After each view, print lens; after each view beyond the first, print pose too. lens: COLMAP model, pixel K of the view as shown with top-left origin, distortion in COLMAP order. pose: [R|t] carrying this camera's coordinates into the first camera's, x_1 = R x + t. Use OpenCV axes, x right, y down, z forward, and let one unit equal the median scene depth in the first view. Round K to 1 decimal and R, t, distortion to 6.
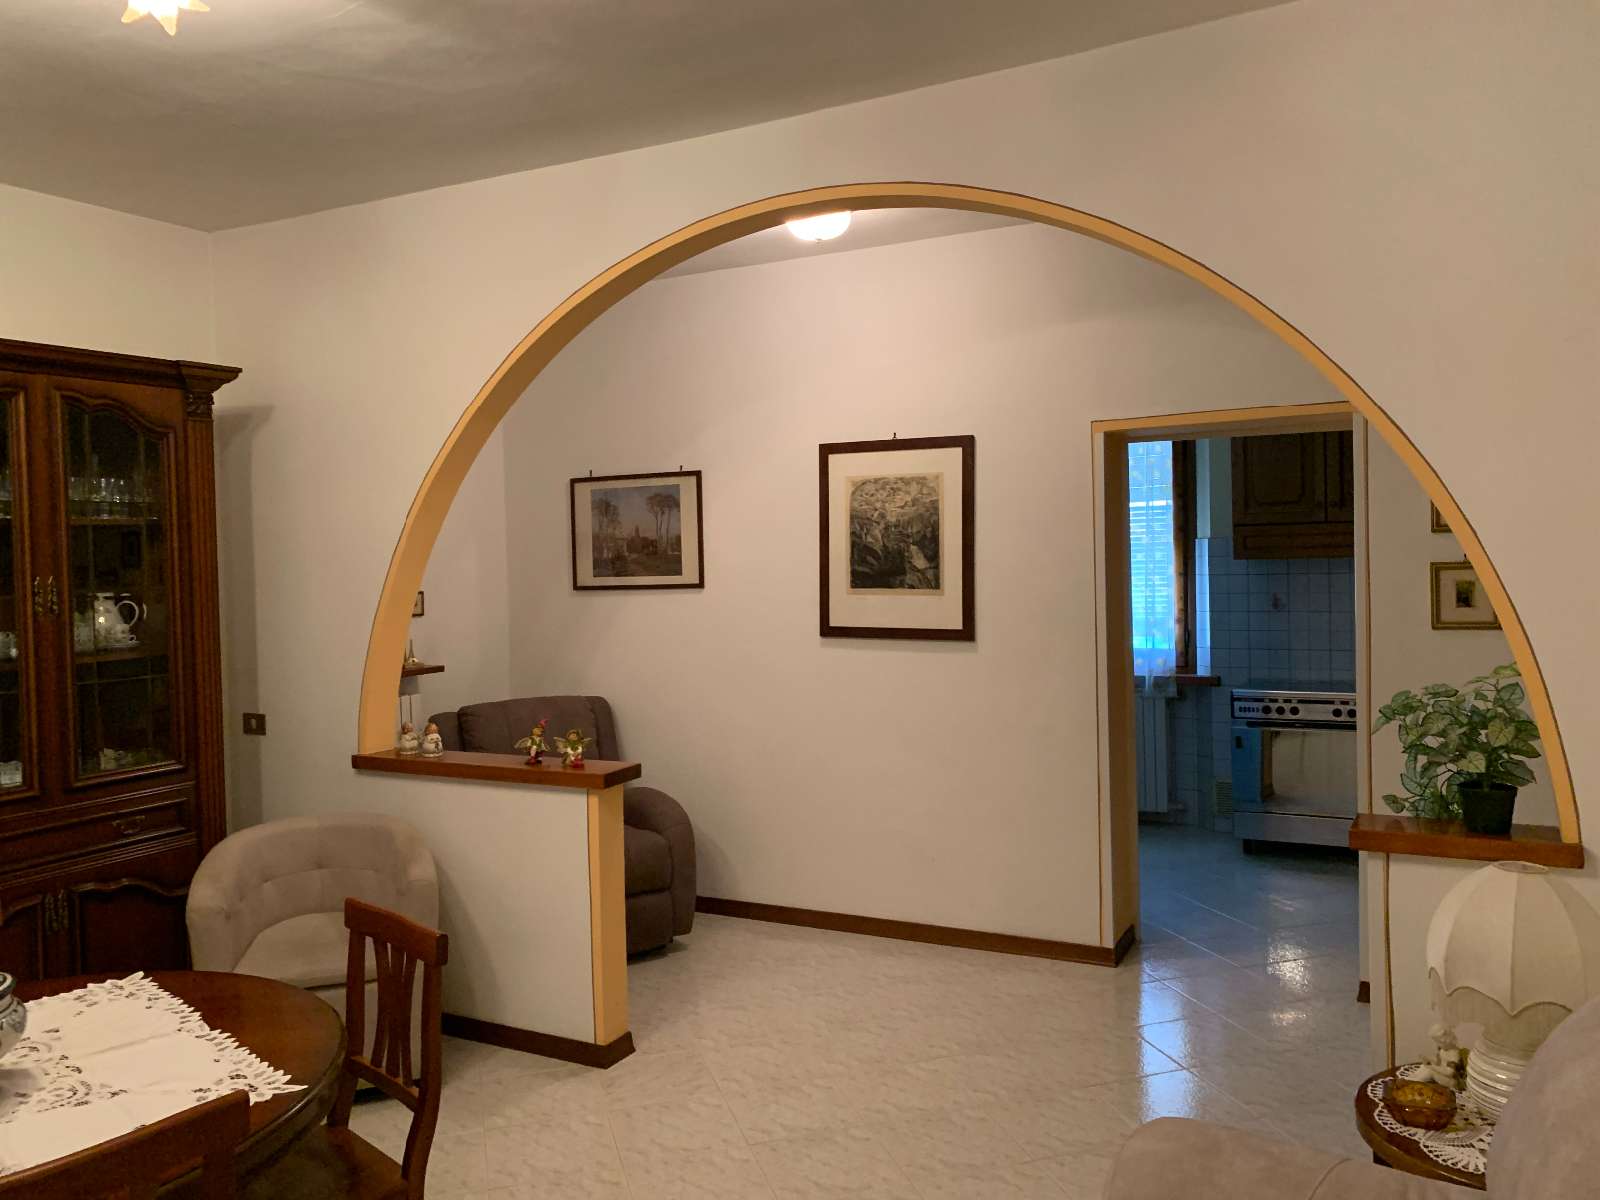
lens RADIAL K [[1222.1, 0, 801.1], [0, 1222.1, 596.8], [0, 0, 1]] dist [0.004077, -0.000935]
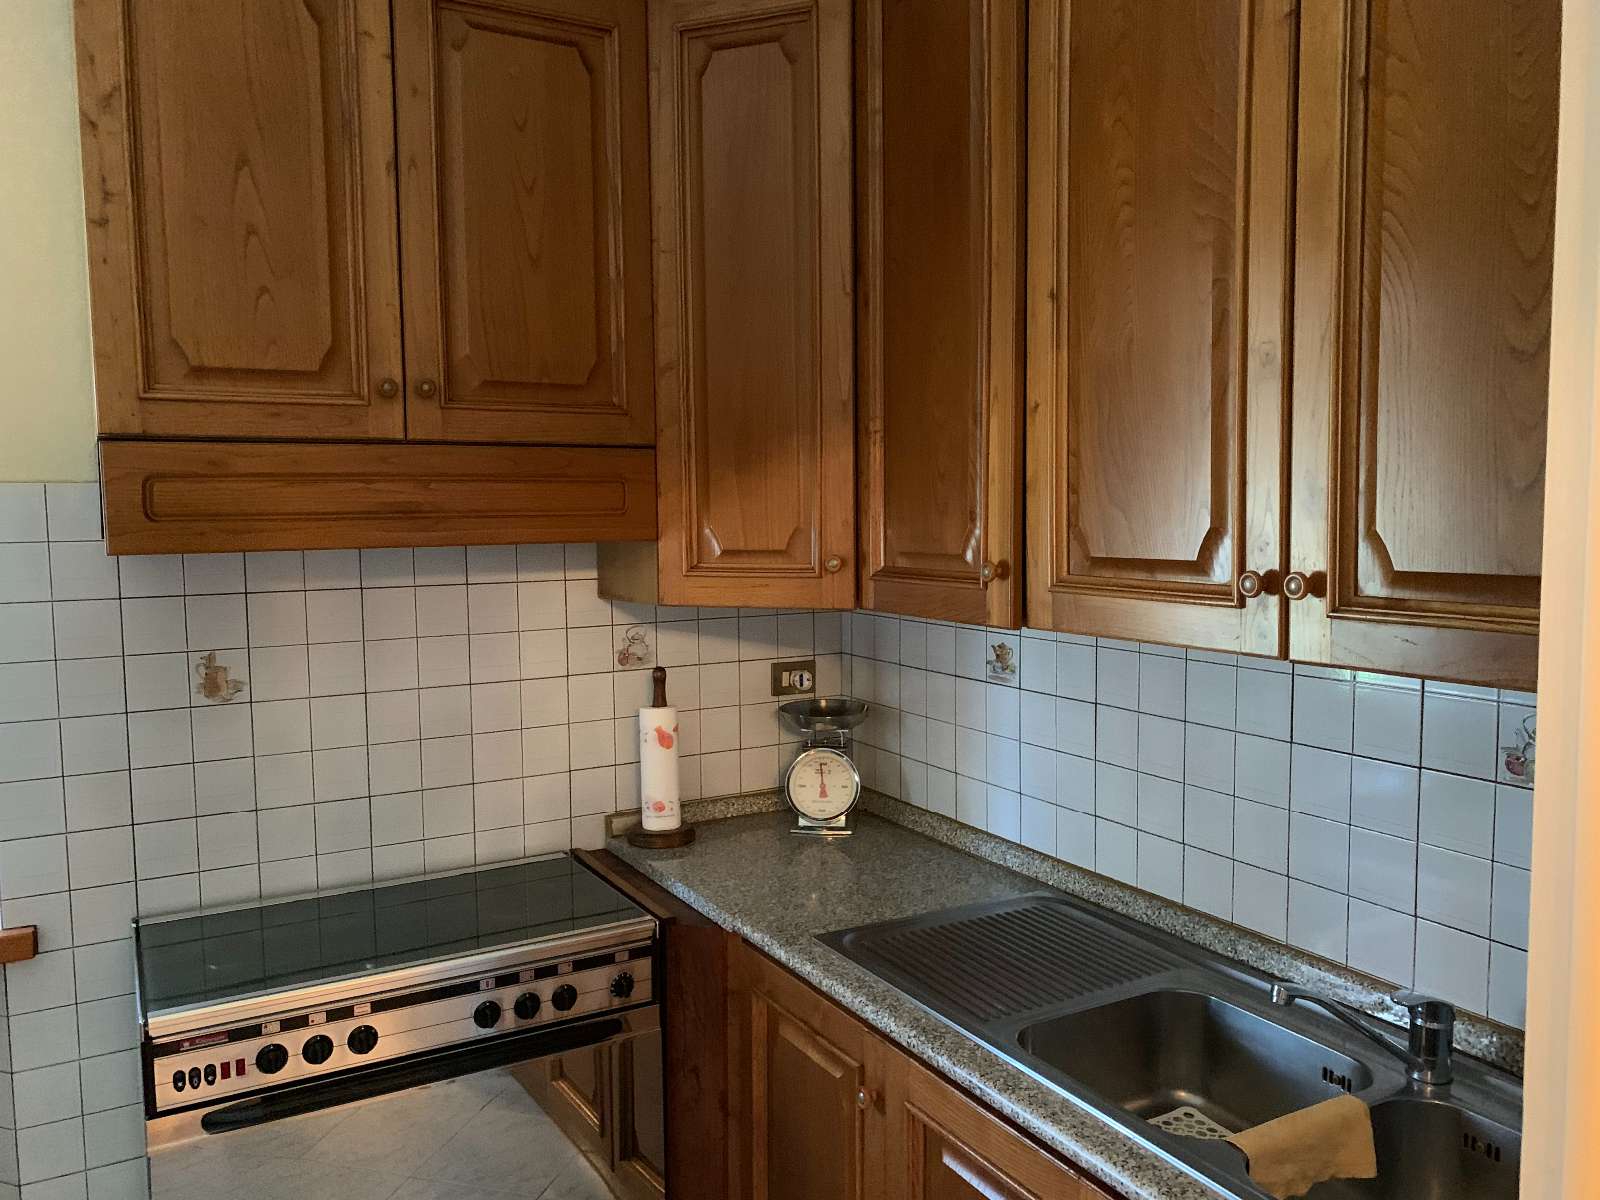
lens RADIAL K [[1222.1, 0, 801.1], [0, 1222.1, 600.2], [0, 0, 1]] dist [0.004077, -0.000935]
pose [[0.515953, -0.047069, 0.855323, 0.196008], [0.022484, 0.998889, 0.041406, -0.029396], [-0.856322, -0.002133, 0.516438, 0.733316]]
